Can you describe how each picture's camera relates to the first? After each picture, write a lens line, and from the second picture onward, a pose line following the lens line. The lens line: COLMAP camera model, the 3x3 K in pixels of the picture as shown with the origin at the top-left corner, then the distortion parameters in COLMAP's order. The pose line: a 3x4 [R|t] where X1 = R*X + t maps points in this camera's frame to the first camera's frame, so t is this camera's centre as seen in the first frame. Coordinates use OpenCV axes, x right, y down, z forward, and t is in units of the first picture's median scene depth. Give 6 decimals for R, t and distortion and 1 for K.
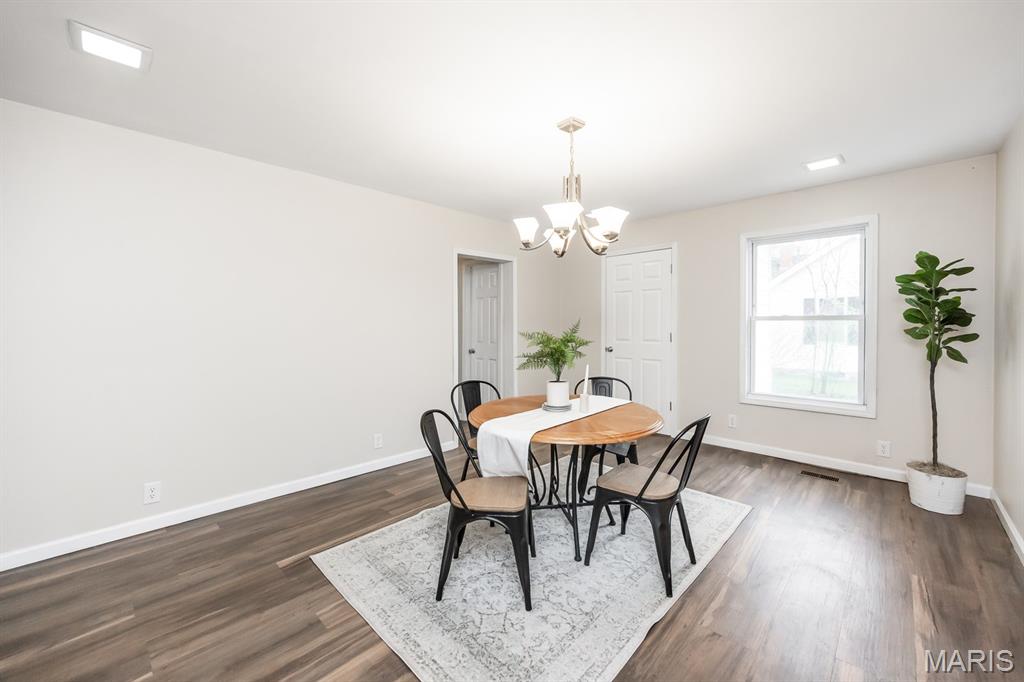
lens RADIAL K [[400.8, 0, 535.3], [0, 400.8, 329.2], [0, 0, 1]] dist [0.000478, 0.000023]
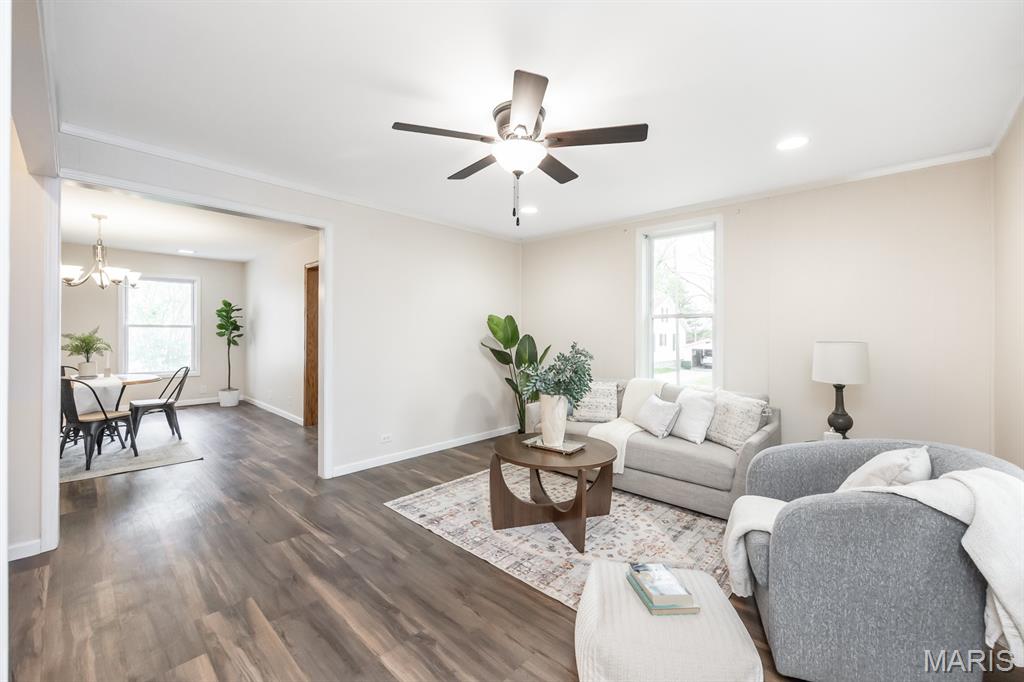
lens RADIAL K [[414.7, 0, 513.5], [0, 414.7, 335.1], [0, 0, 1]] dist [0.000121, 0.000012]
pose [[-0.002581, -0.003350, 0.999991, -1.659486], [0.002708, 0.999991, 0.003357, 0.013523], [-0.999993, 0.002717, -0.002572, -0.781287]]
